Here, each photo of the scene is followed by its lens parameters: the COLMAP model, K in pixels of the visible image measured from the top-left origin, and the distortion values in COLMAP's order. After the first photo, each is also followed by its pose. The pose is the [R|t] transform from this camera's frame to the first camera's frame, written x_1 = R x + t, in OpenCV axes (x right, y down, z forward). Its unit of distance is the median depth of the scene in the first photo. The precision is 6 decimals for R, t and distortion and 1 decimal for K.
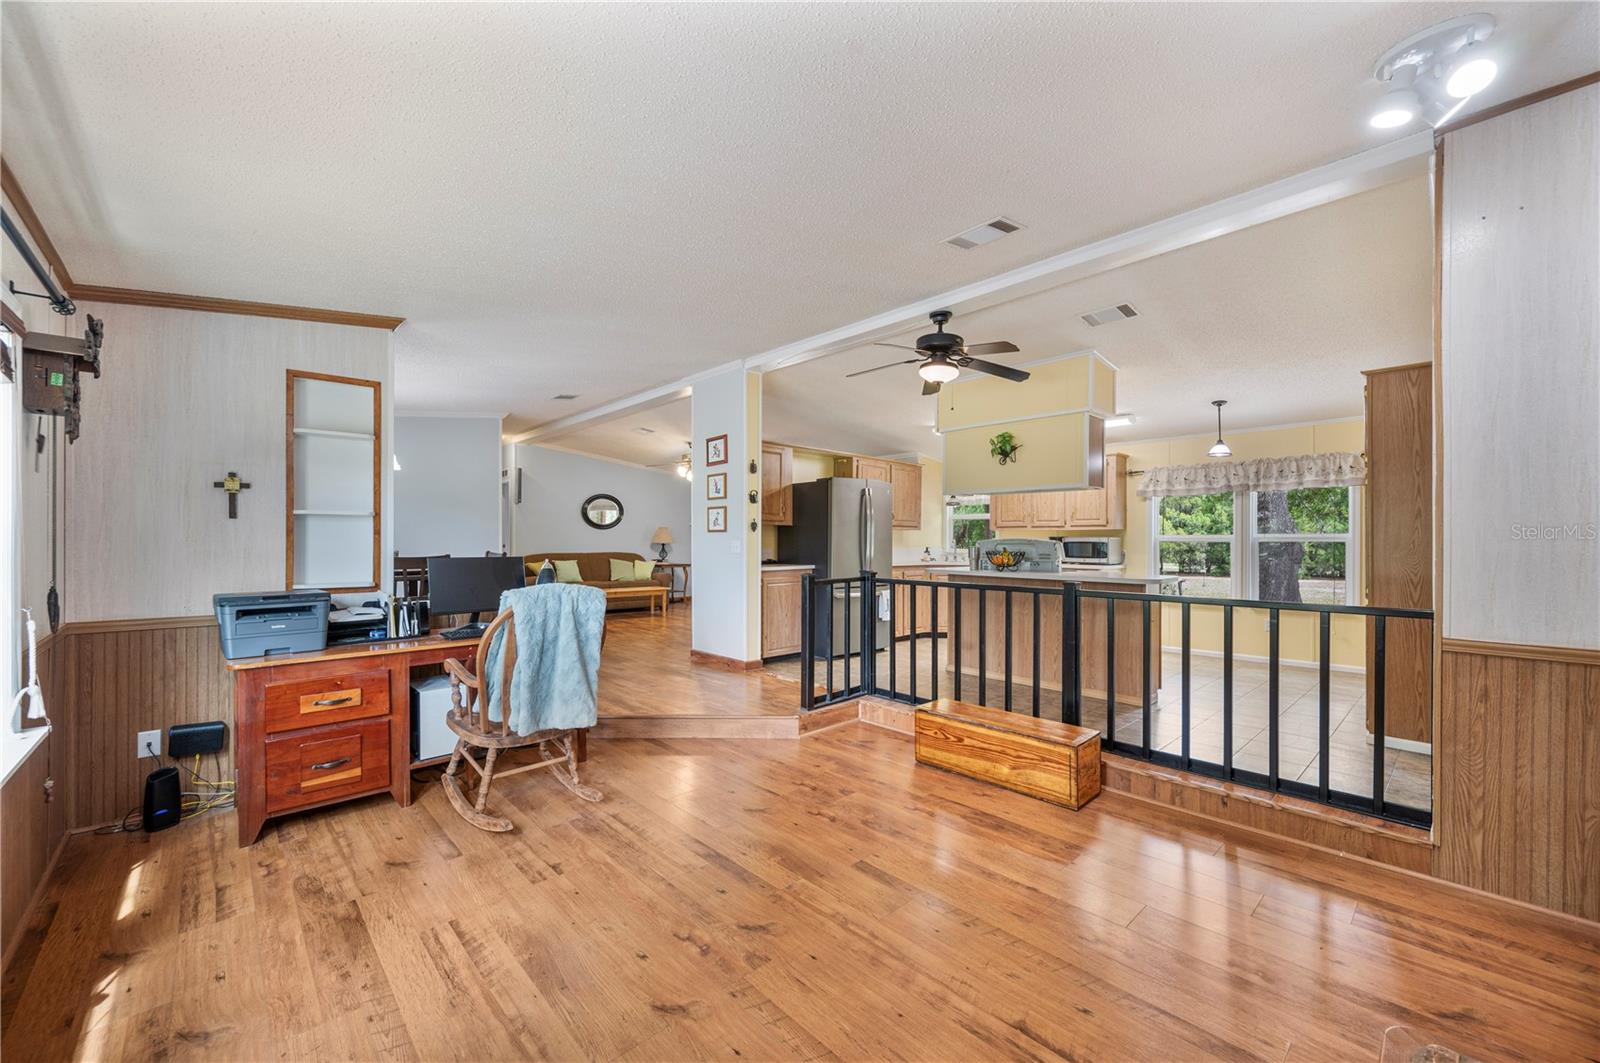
lens RADIAL K [[632.8, 0, 796.9], [0, 632.8, 540.3], [0, 0, 1]] dist [0.000270, -0.000942]
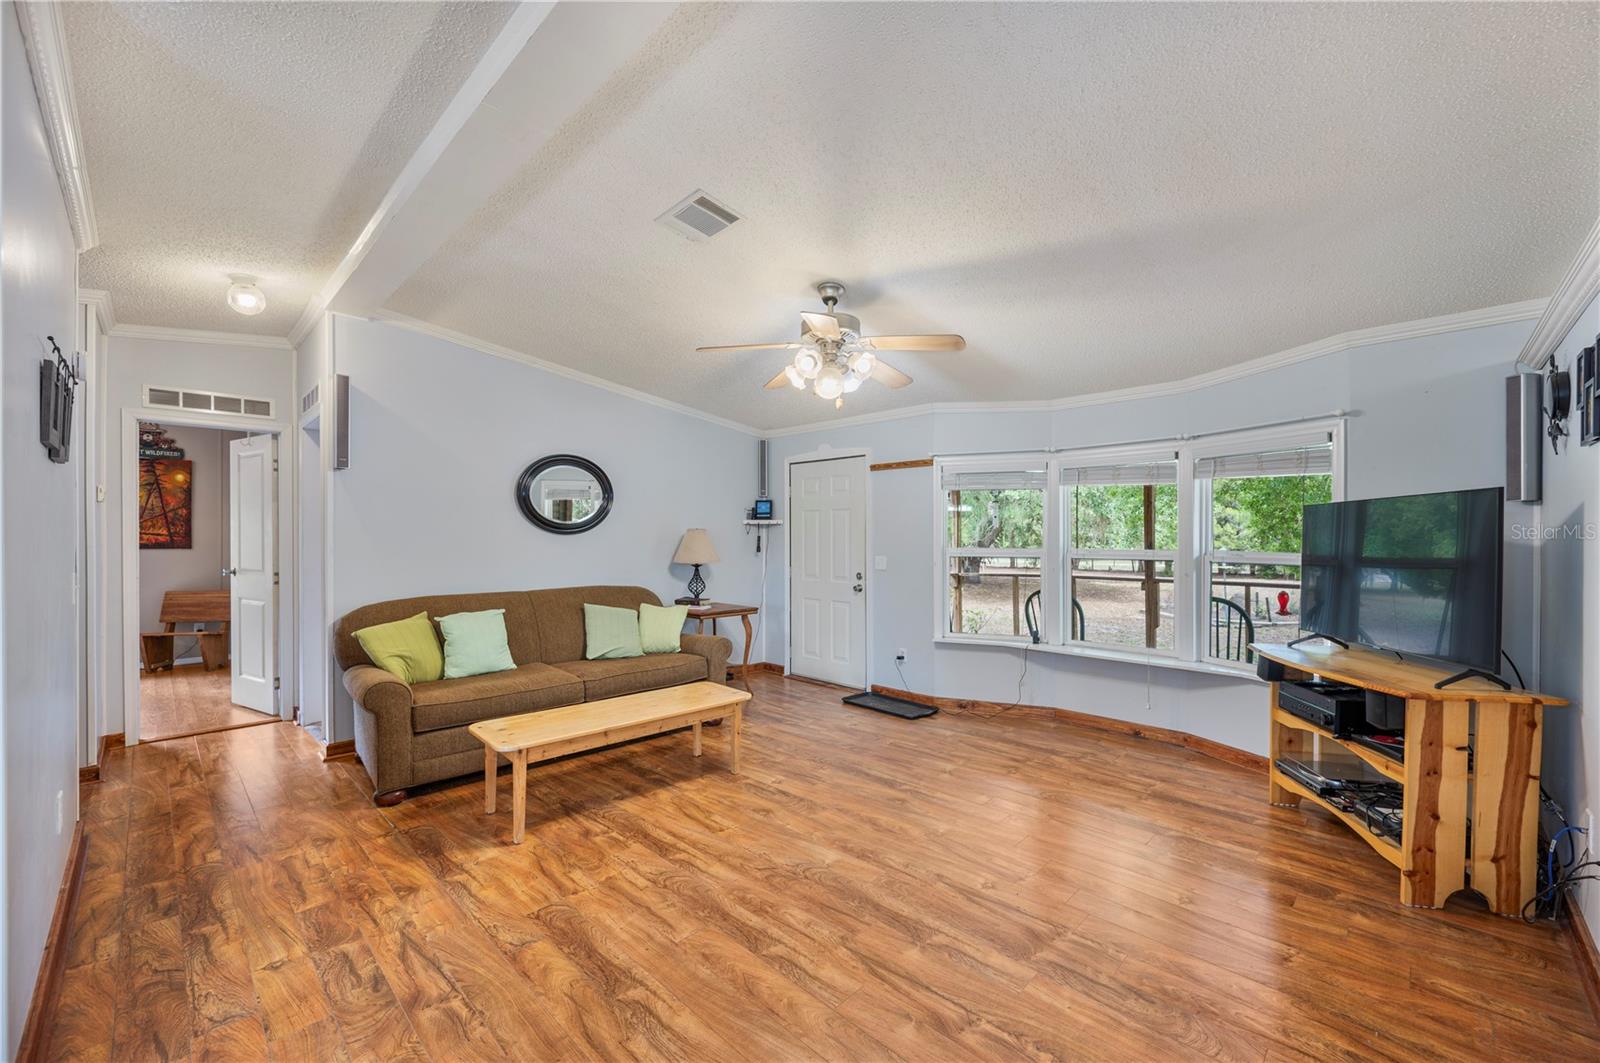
lens RADIAL K [[632.8, 0, 799.5], [0, 632.8, 539.0], [0, 0, 1]] dist [0.000270, -0.000942]
pose [[0.998363, 0.000536, 0.057192, -0.290586], [-0.000865, 0.999983, 0.005724, -0.028460], [-0.057188, -0.005765, 0.998347, 0.946257]]
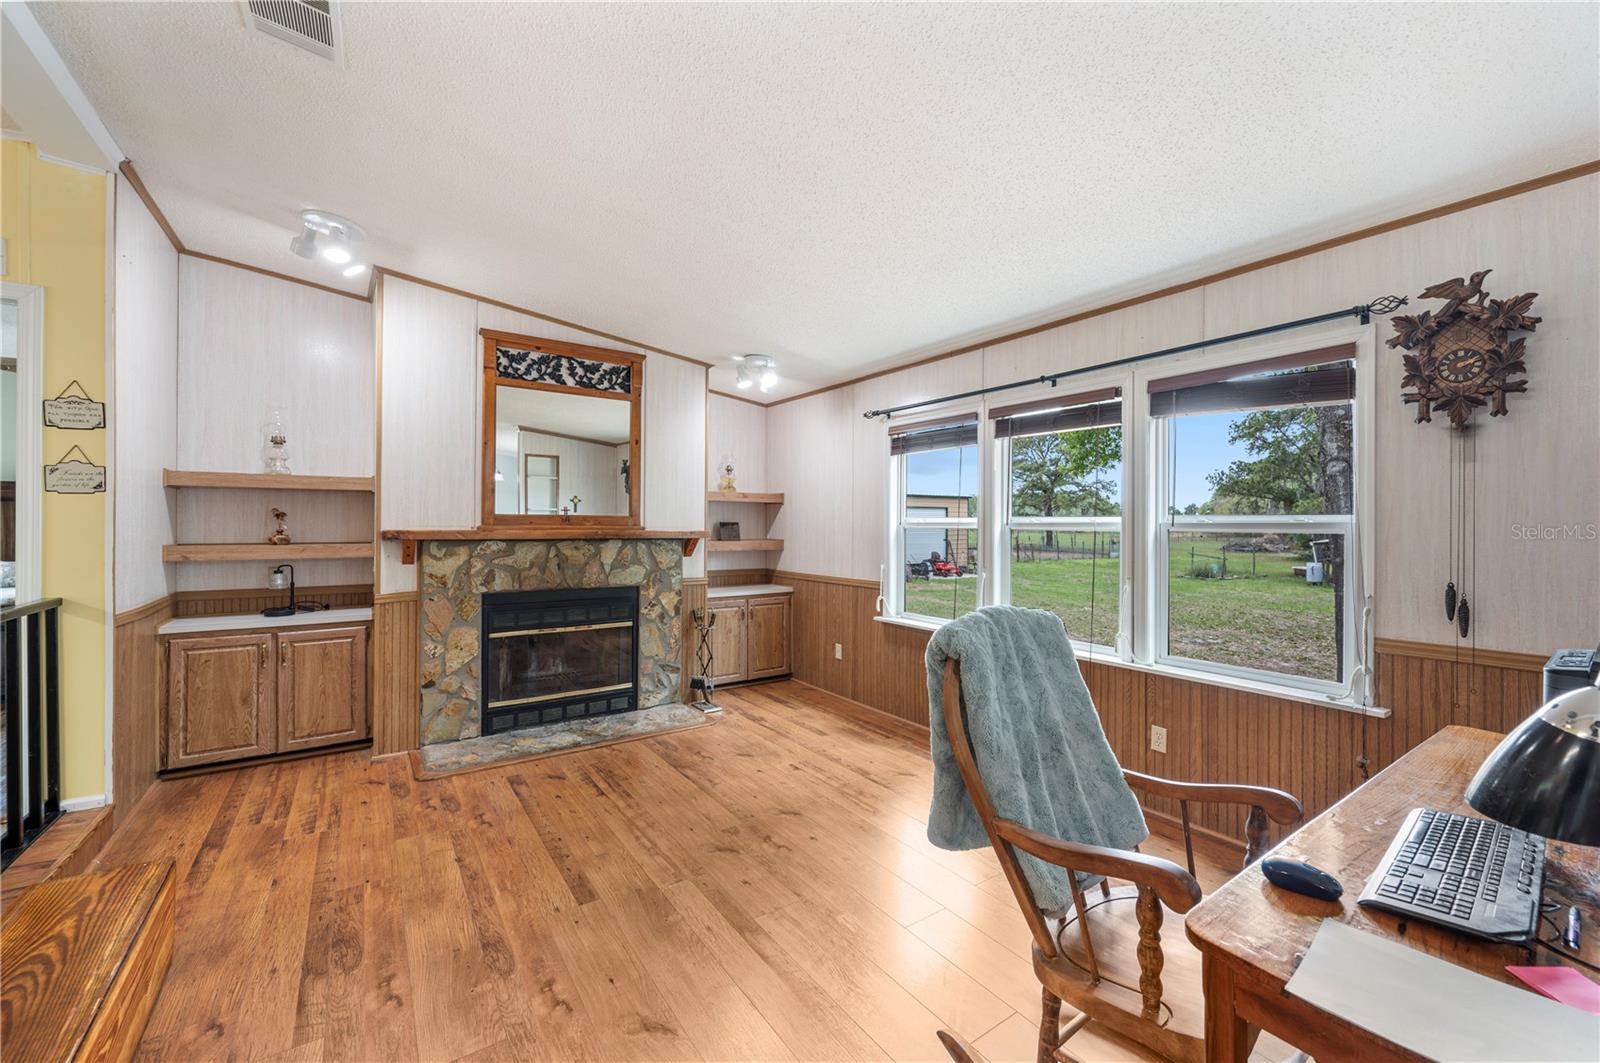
lens RADIAL K [[632.8, 0, 795.6], [0, 632.8, 523.1], [0, 0, 1]] dist [0.000270, -0.000942]
pose [[-0.989367, -0.001997, 0.145424, -0.125661], [-0.002295, 0.999996, -0.001882, -0.004314], [-0.145420, -0.002196, -0.989368, 0.731554]]
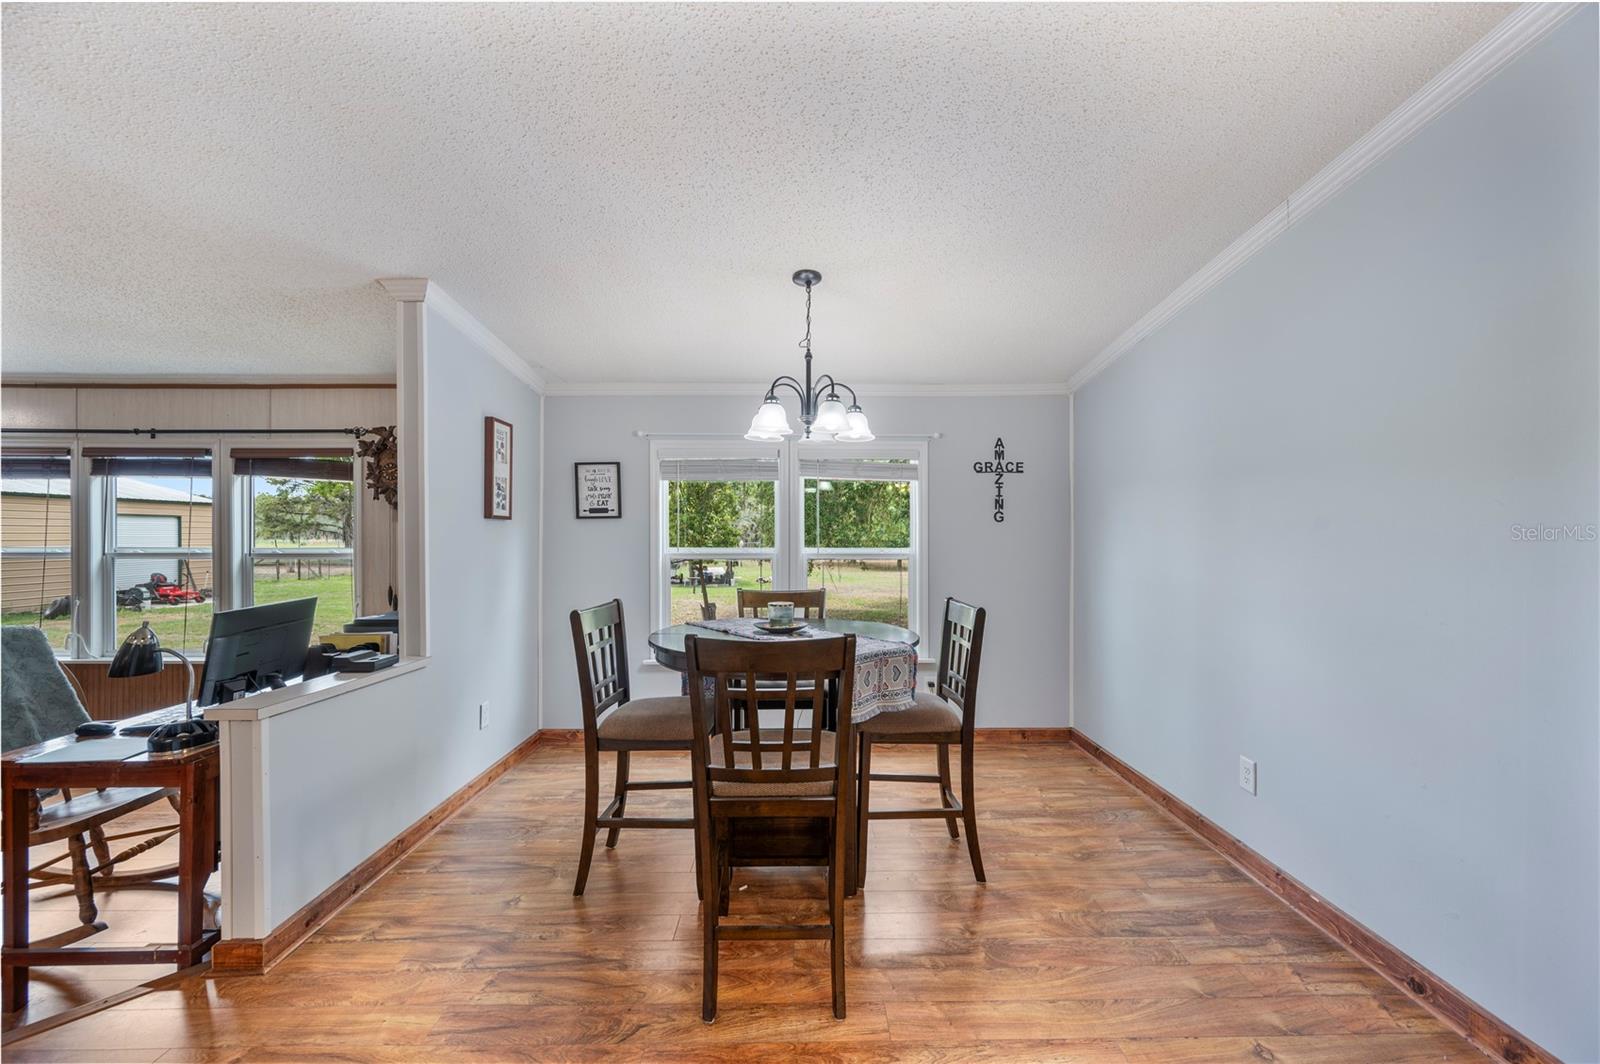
lens RADIAL K [[632.8, 0, 797.2], [0, 632.8, 526.5], [0, 0, 1]] dist [0.000270, -0.000942]
pose [[-0.668282, -0.013634, -0.743783, -0.228457], [-0.003194, 0.999875, -0.015458, -0.025951], [0.743901, -0.007955, -0.668242, 1.077586]]
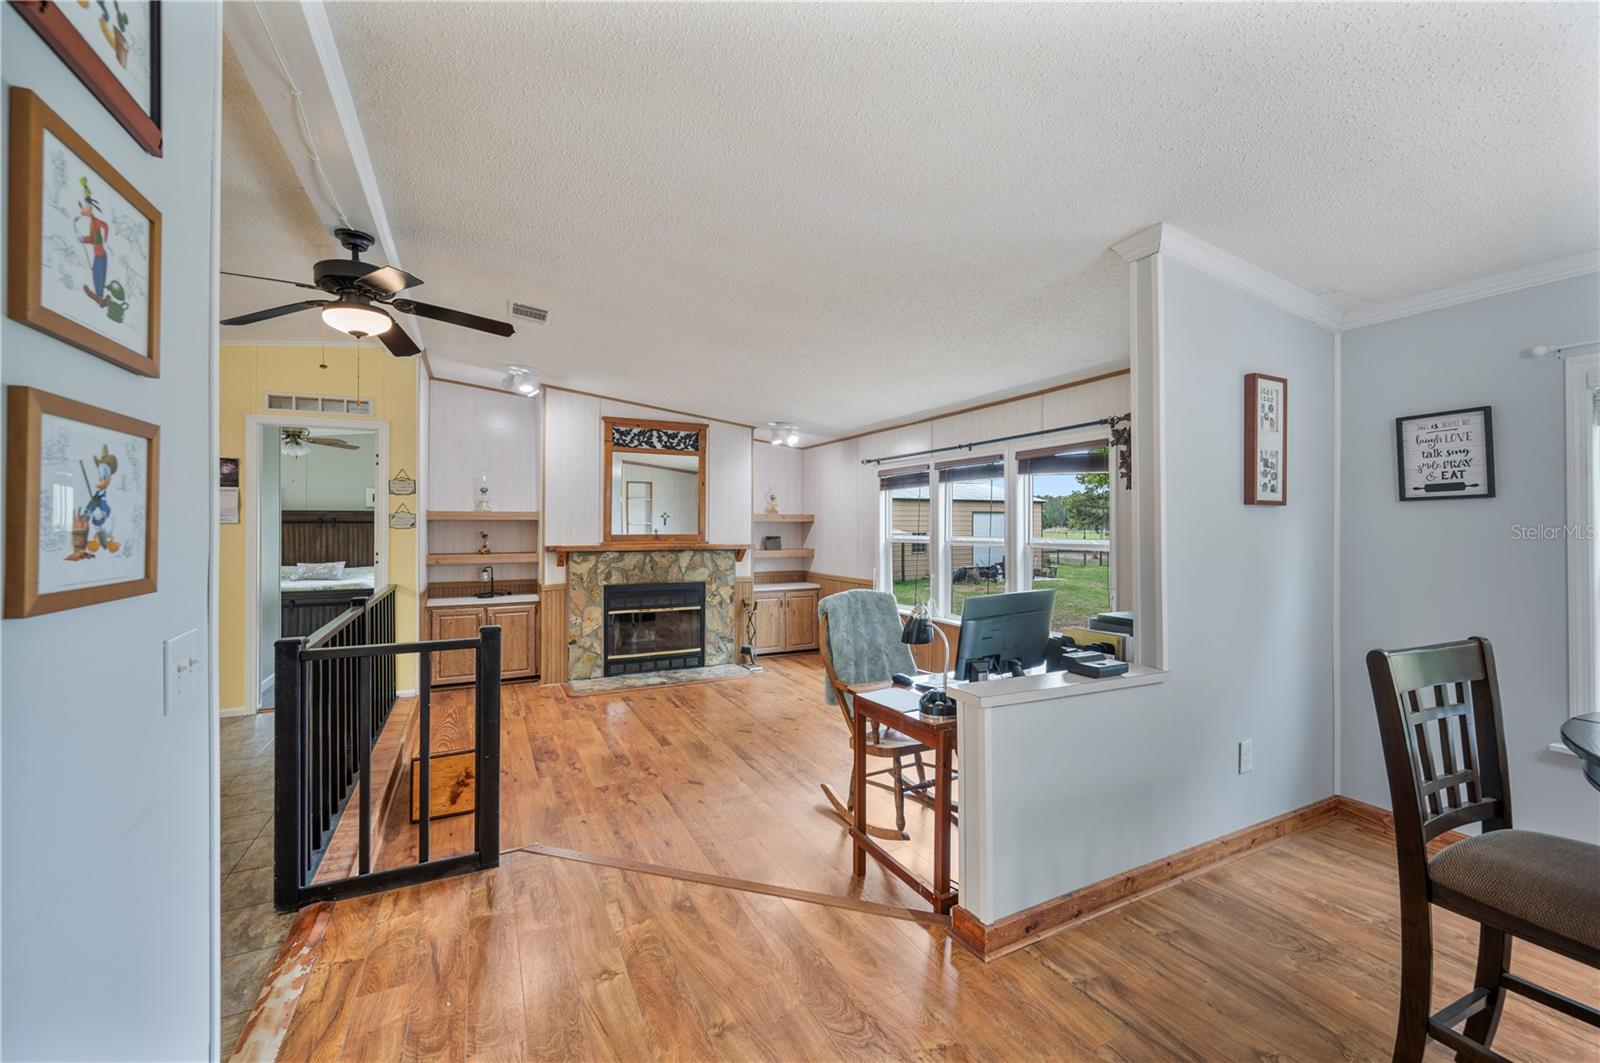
lens RADIAL K [[632.8, 0, 803.5], [0, 632.8, 527.6], [0, 0, 1]] dist [0.000270, -0.000942]
pose [[-0.963687, -0.000215, 0.267035, -0.279259], [0.000393, 0.999997, 0.002224, -0.026160], [-0.267035, 0.002248, -0.963684, 1.006357]]
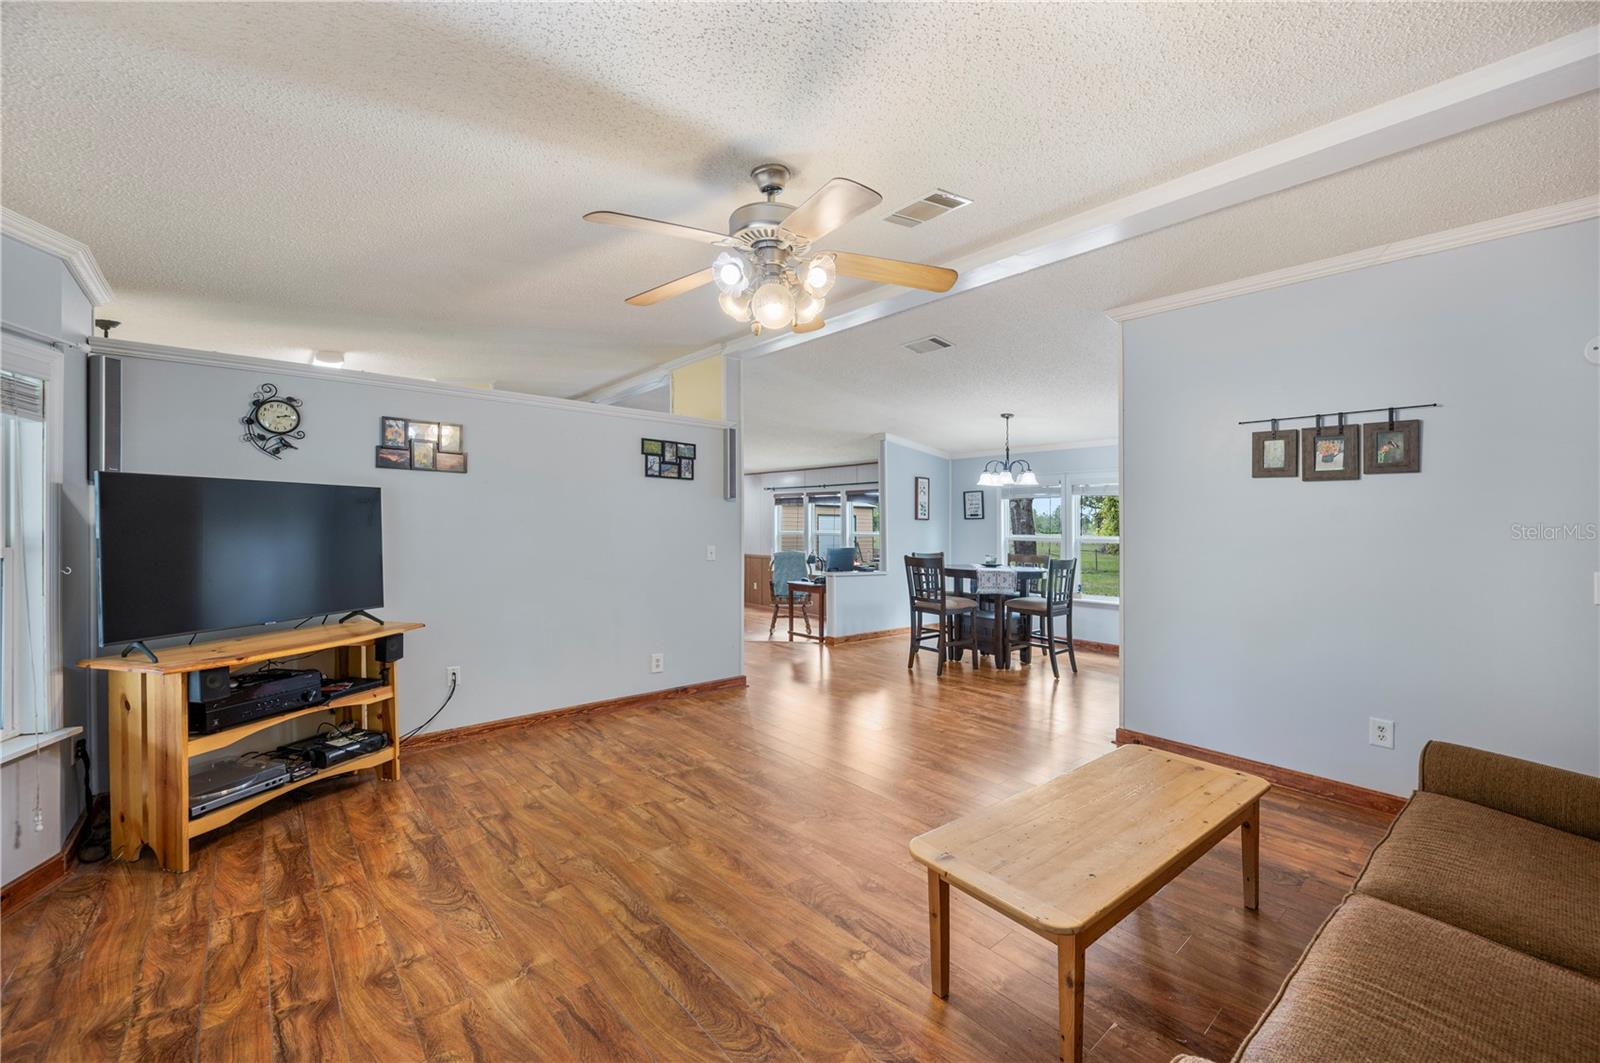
lens RADIAL K [[632.8, 0, 799.7], [0, 632.8, 515.9], [0, 0, 1]] dist [0.000270, -0.000942]
pose [[-0.999377, -0.009352, 0.034043, -0.260268], [-0.009946, 0.999800, -0.017323, -0.023500], [-0.033874, -0.017651, -0.999270, 1.789482]]
